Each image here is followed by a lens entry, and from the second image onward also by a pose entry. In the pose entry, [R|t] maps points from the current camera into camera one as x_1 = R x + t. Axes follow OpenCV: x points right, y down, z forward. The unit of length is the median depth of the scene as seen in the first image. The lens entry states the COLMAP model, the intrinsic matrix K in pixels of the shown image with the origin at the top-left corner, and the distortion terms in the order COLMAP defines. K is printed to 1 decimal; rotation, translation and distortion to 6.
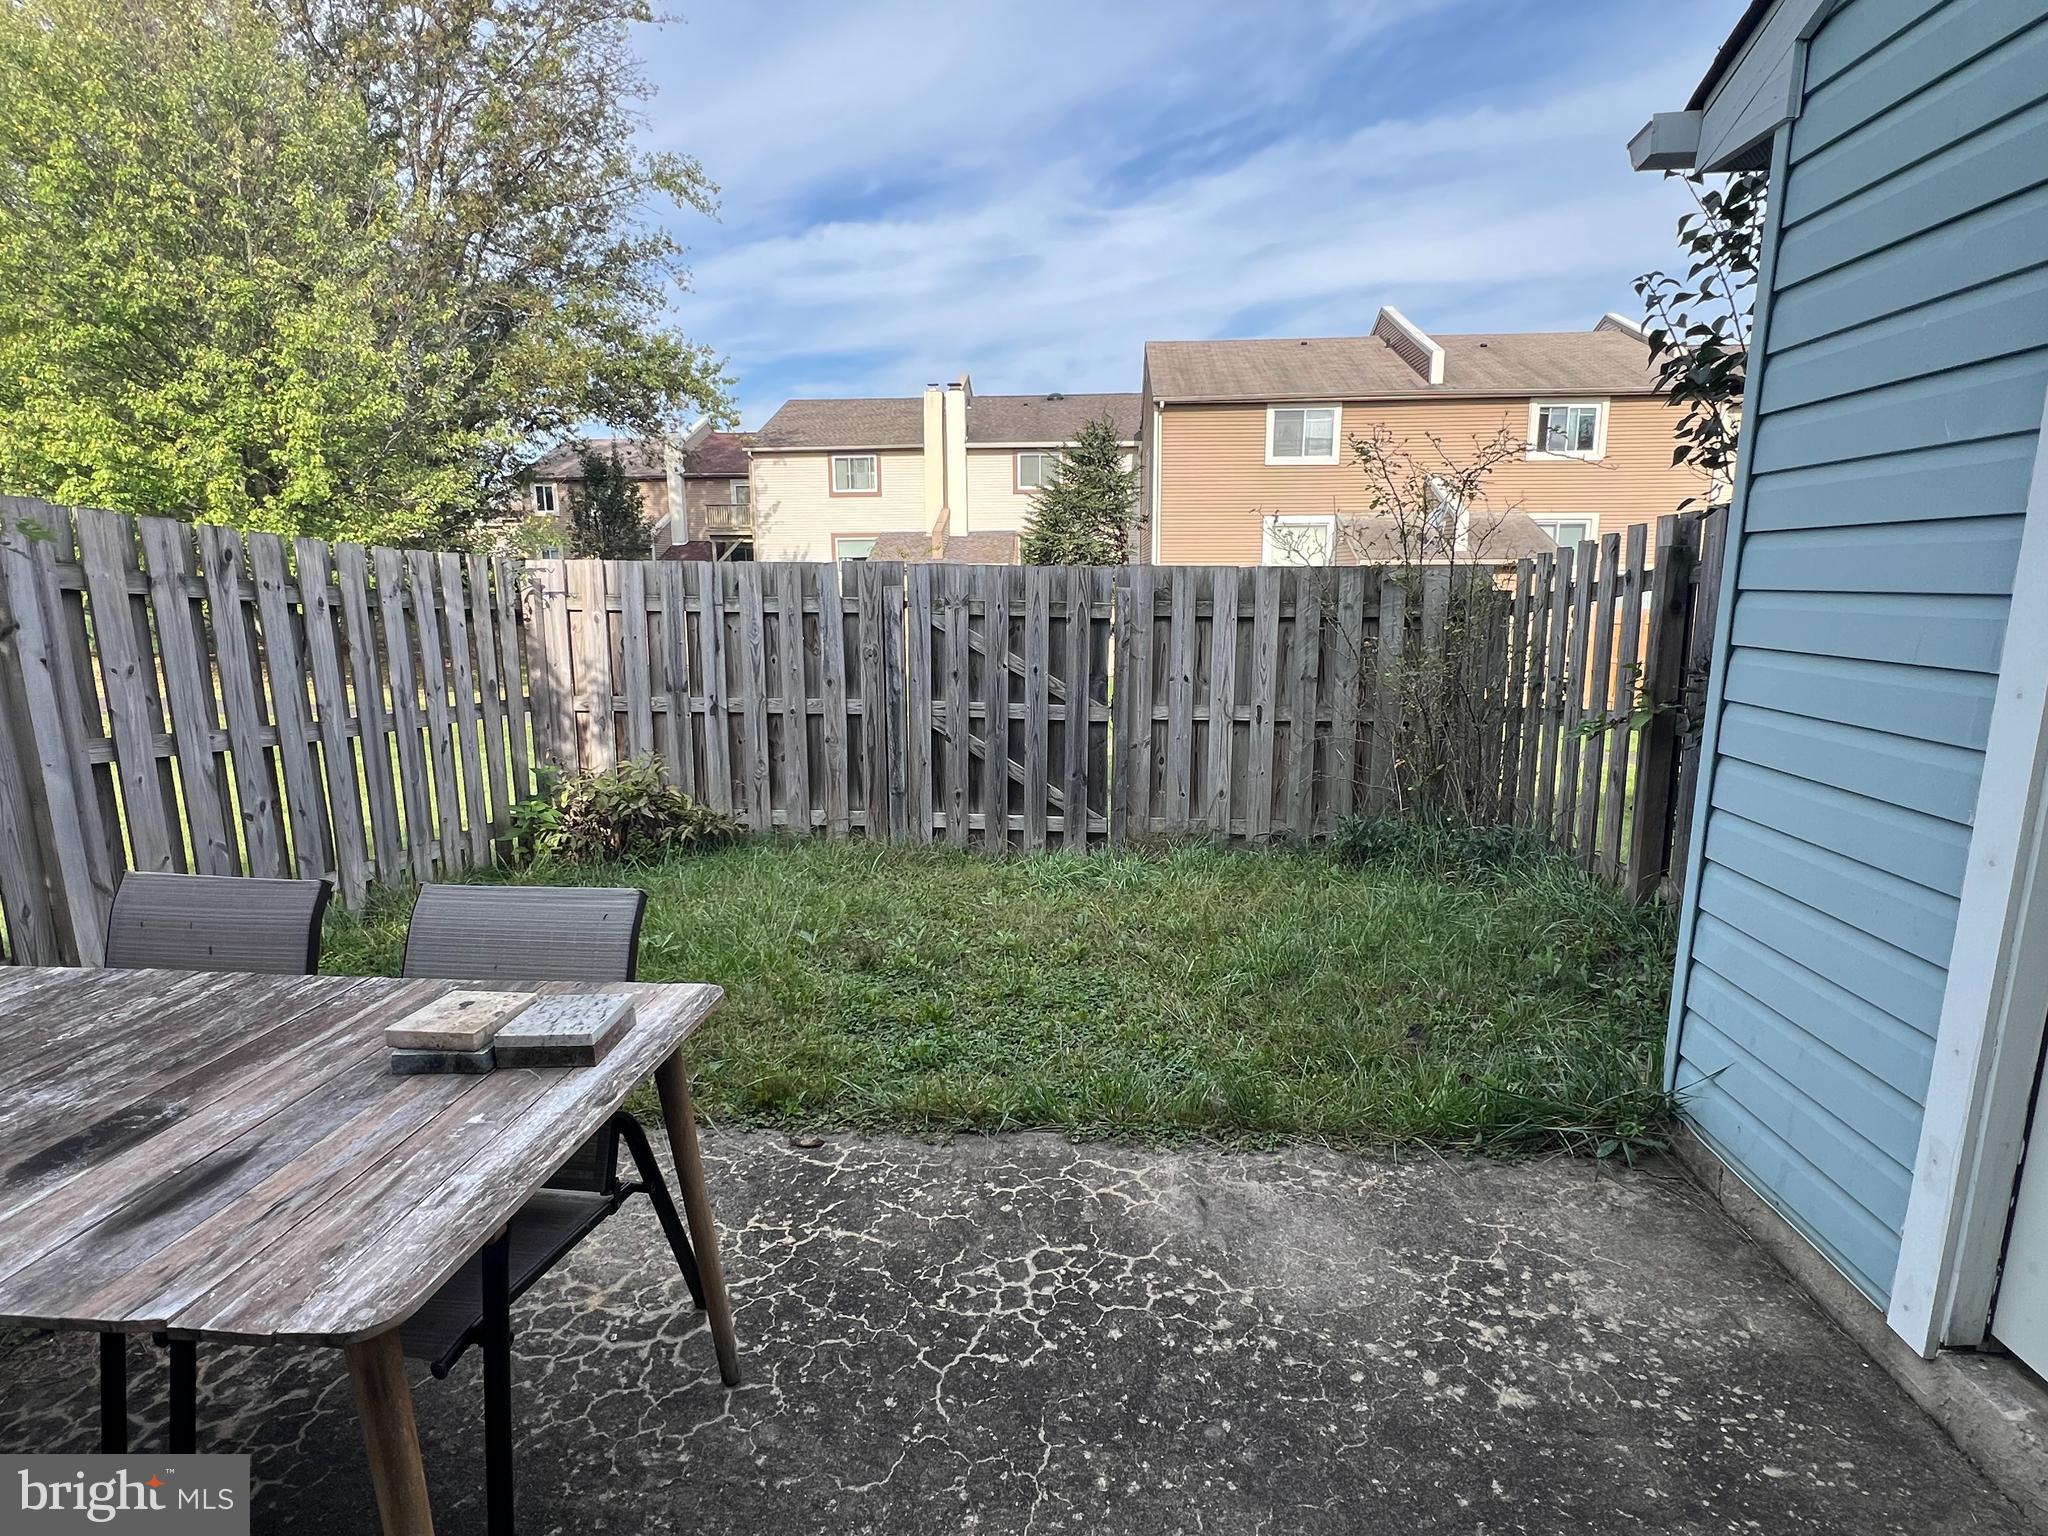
lens RADIAL K [[1061.6, 0, 1024.0], [0, 1061.6, 768.0], [0, 0, 1]] dist [-0.000420, 0.000149]
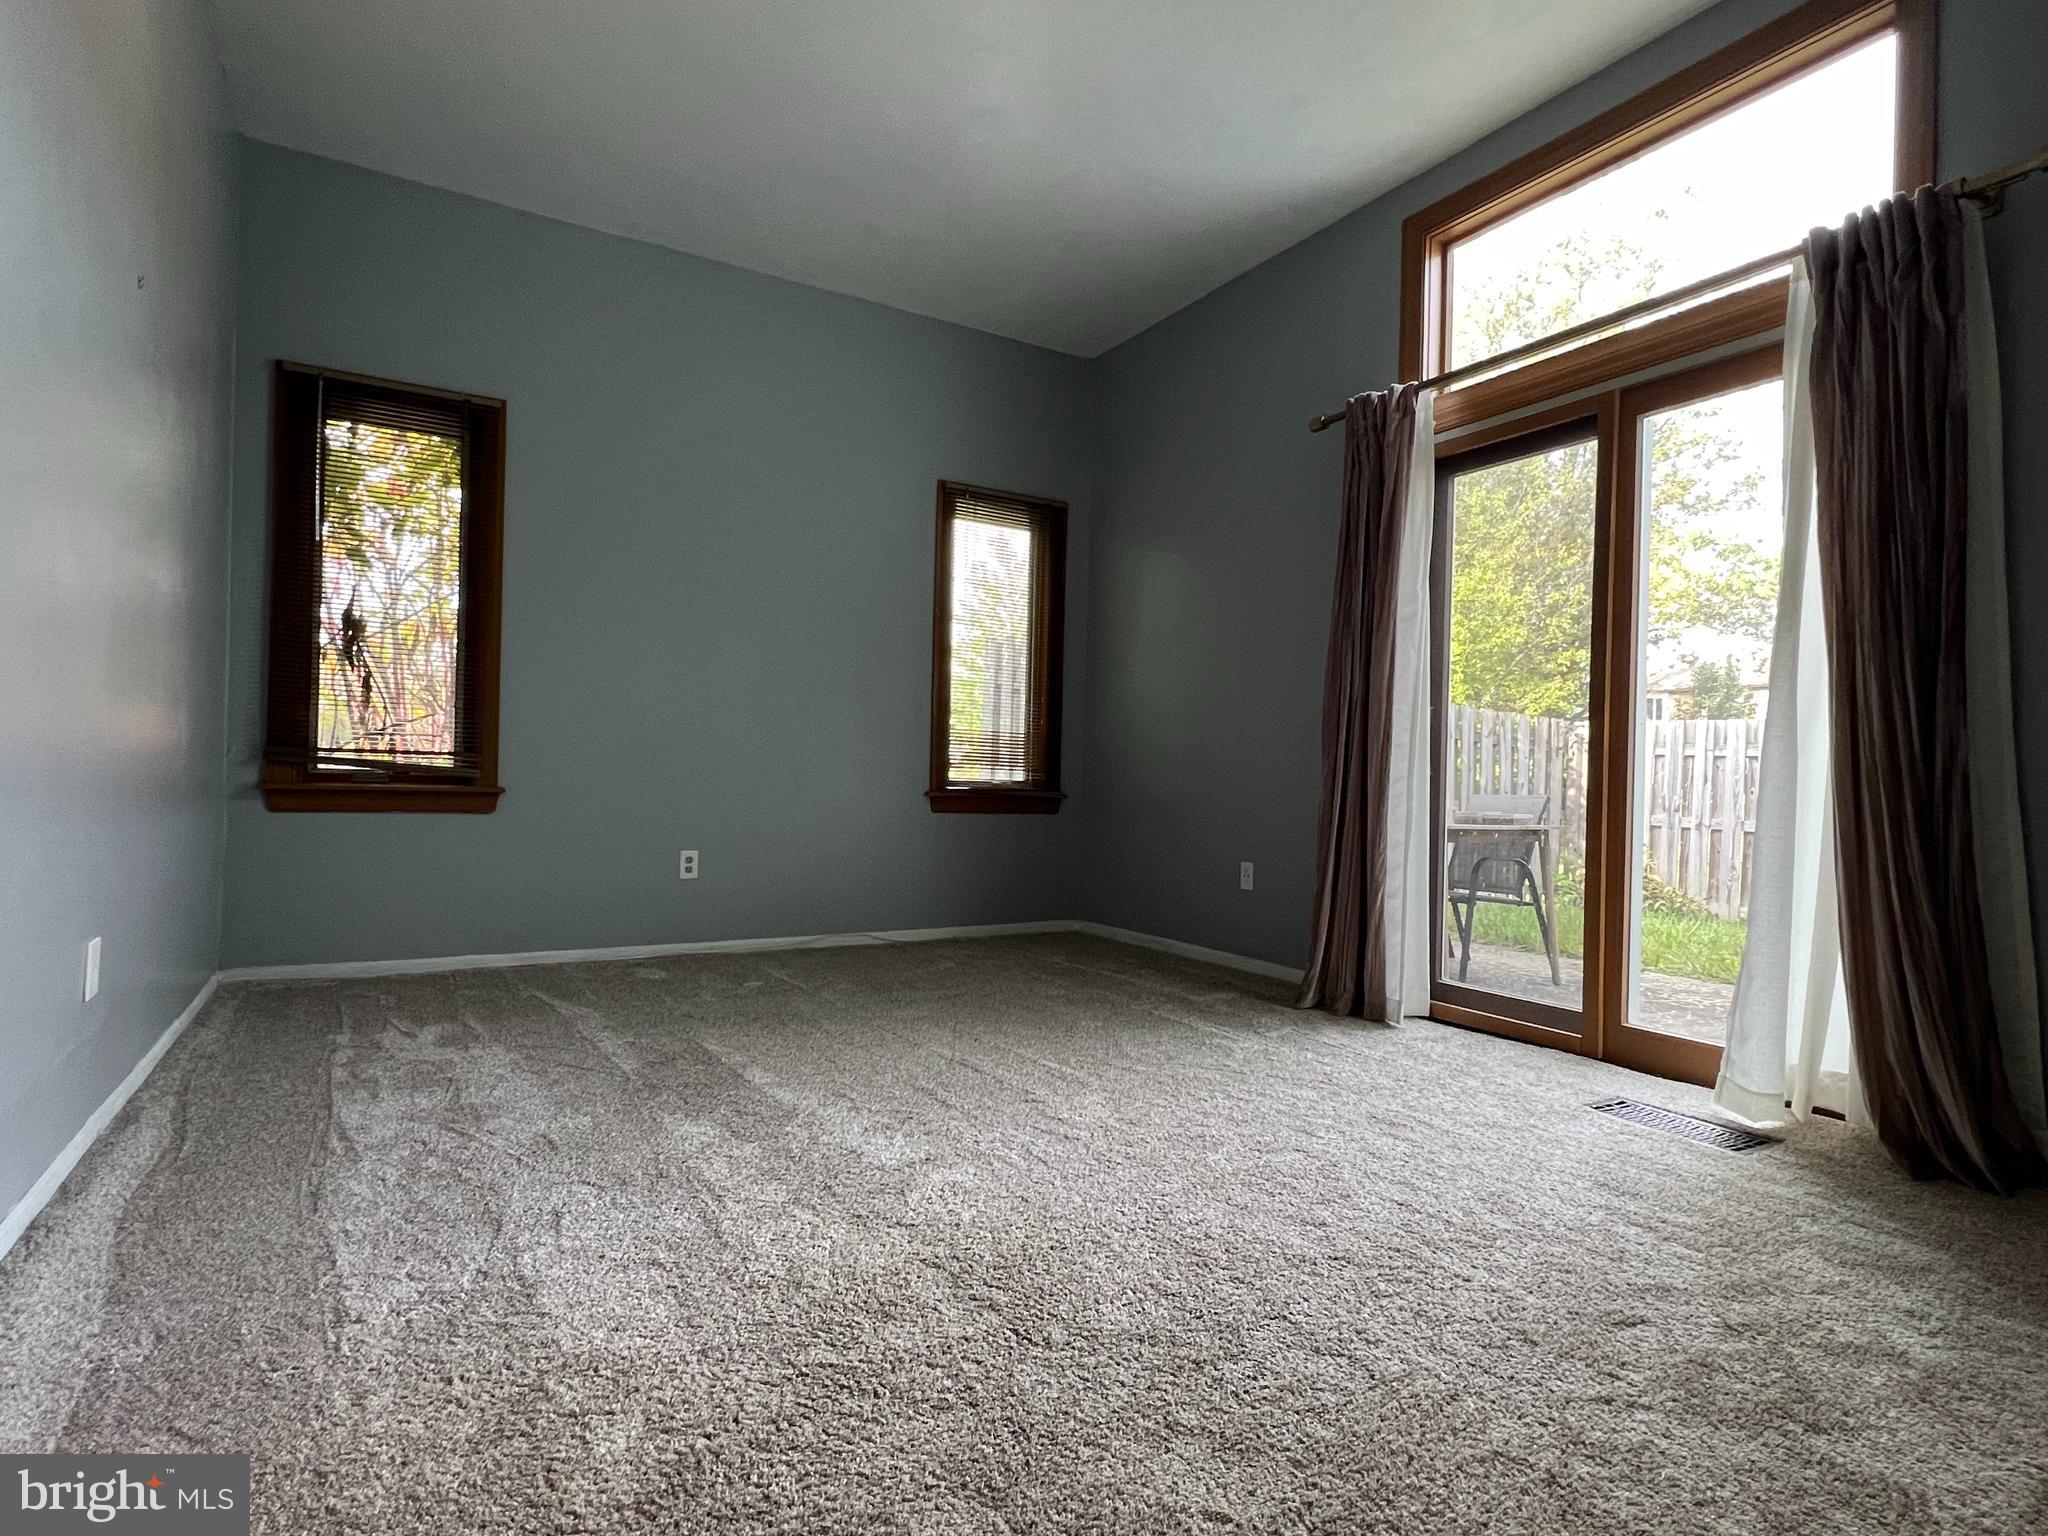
lens RADIAL K [[1061.6, 0, 1024.0], [0, 1061.6, 768.0], [0, 0, 1]] dist [-0.000420, 0.000149]
pose [[0.574058, 0.017524, -0.818627, 0.475752], [-0.181476, 0.977630, -0.106331, 0.254723], [0.798451, 0.209601, 0.564396, -0.699455]]
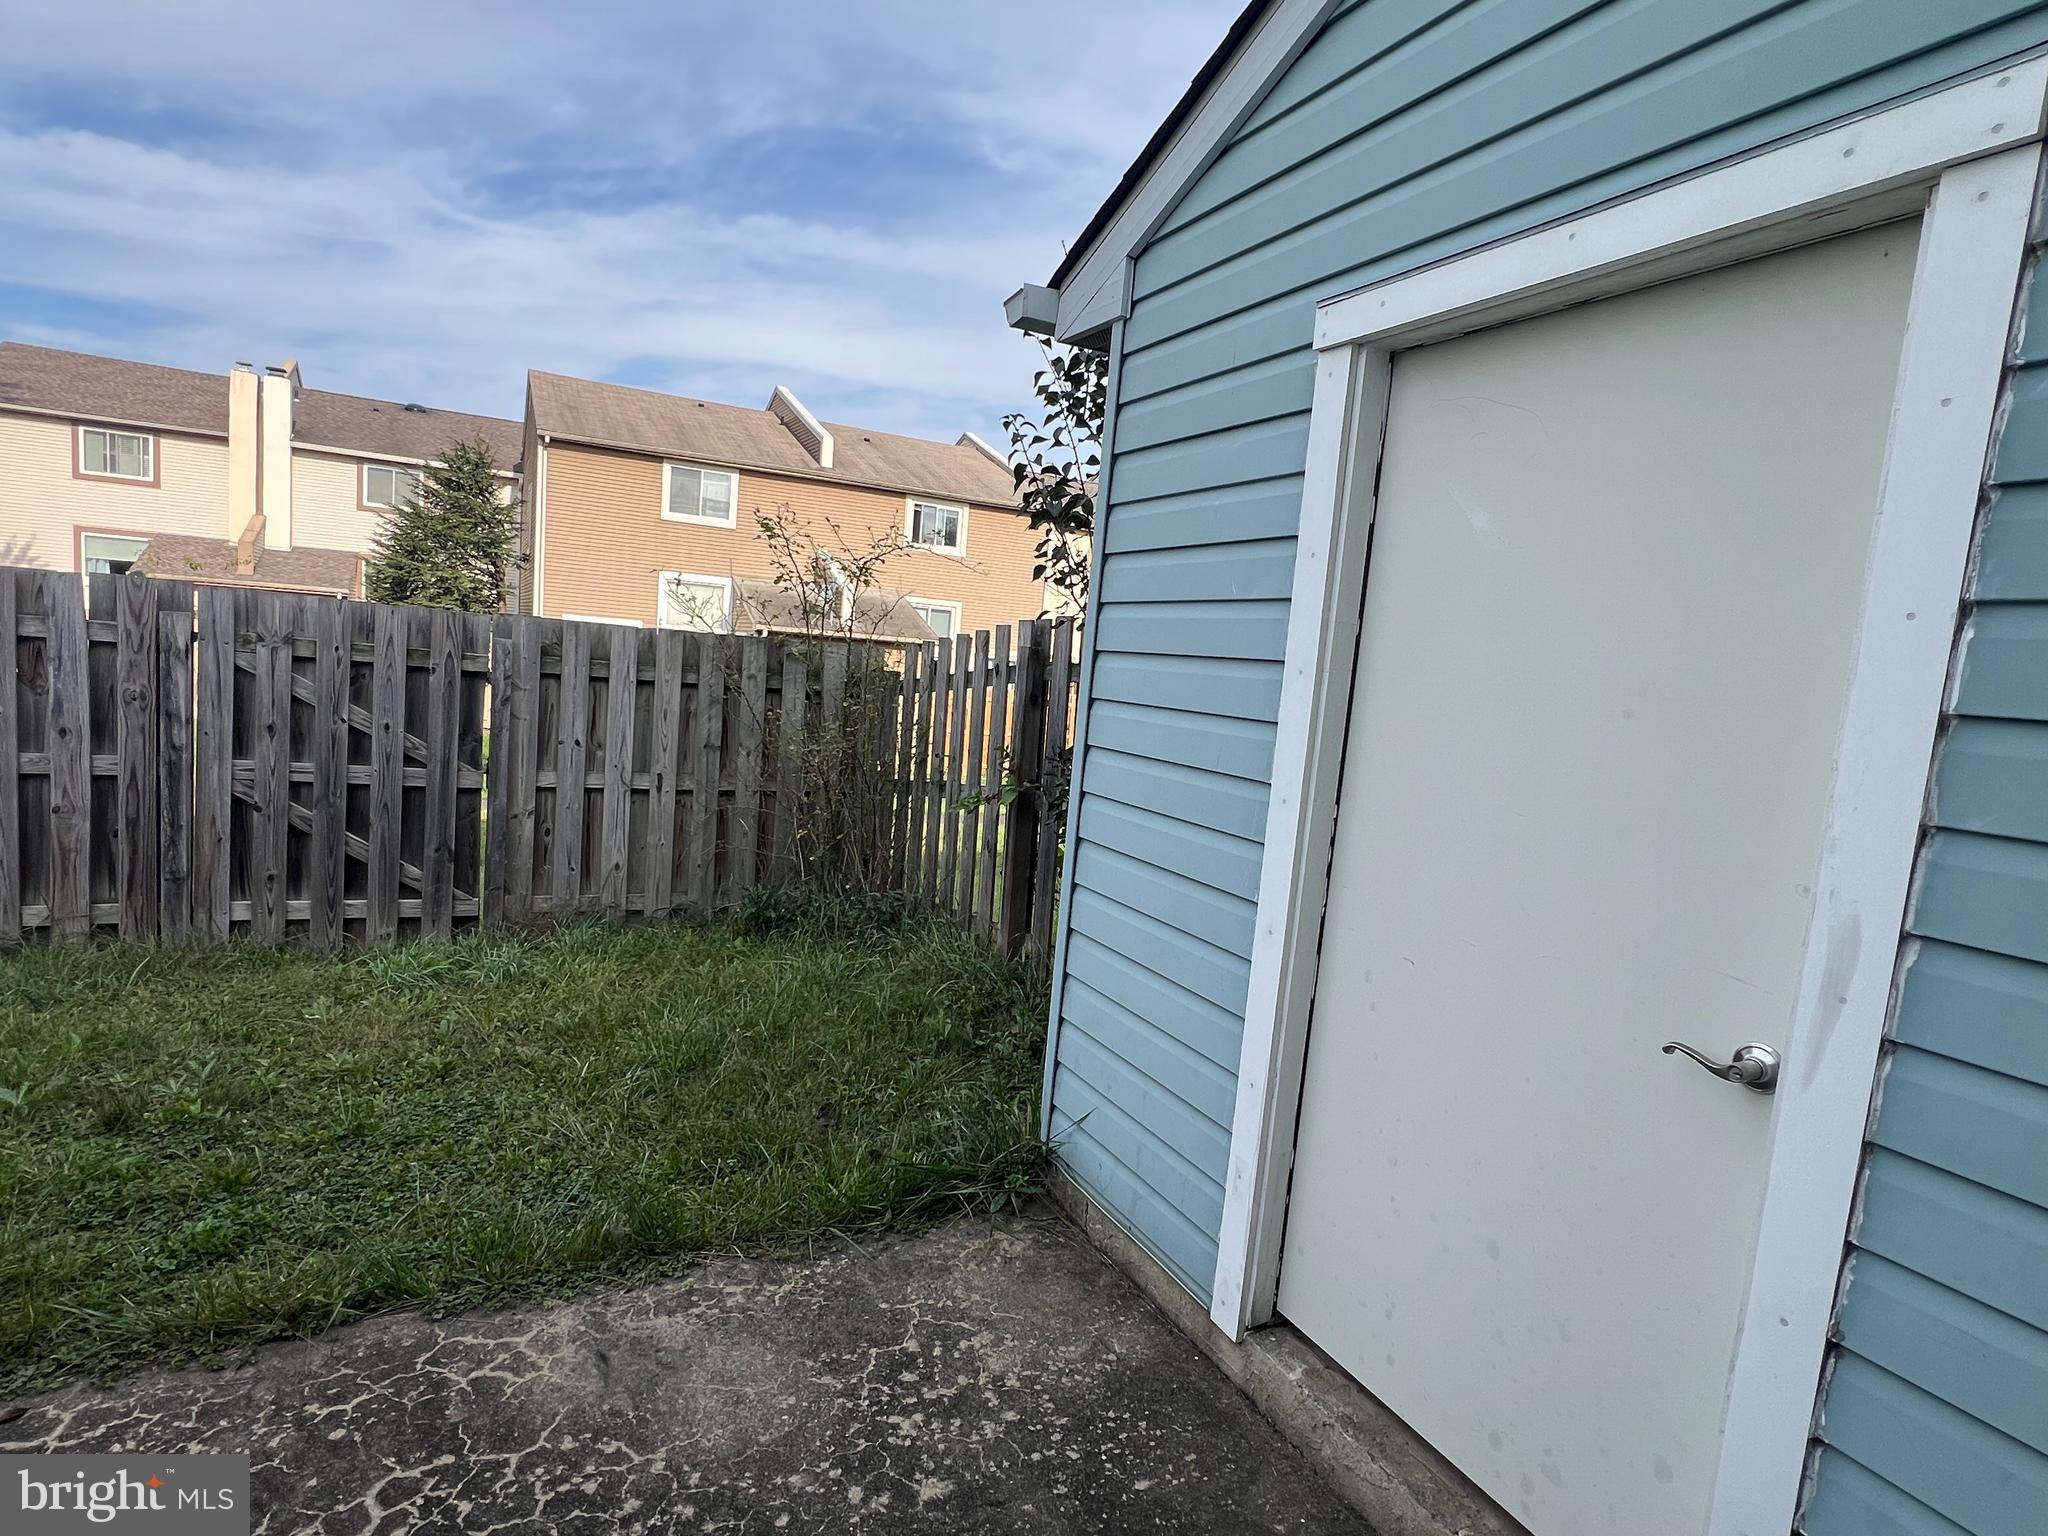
lens RADIAL K [[1047.8, 0, 1017.7], [0, 1047.8, 761.4], [0, 0, 1]] dist [-0.000987, 0.000123]
pose [[0.848182, 0.017526, 0.529415, -0.005410], [0.010751, 0.998677, -0.050284, -0.023403], [-0.529596, 0.048341, 0.846871, 0.037439]]
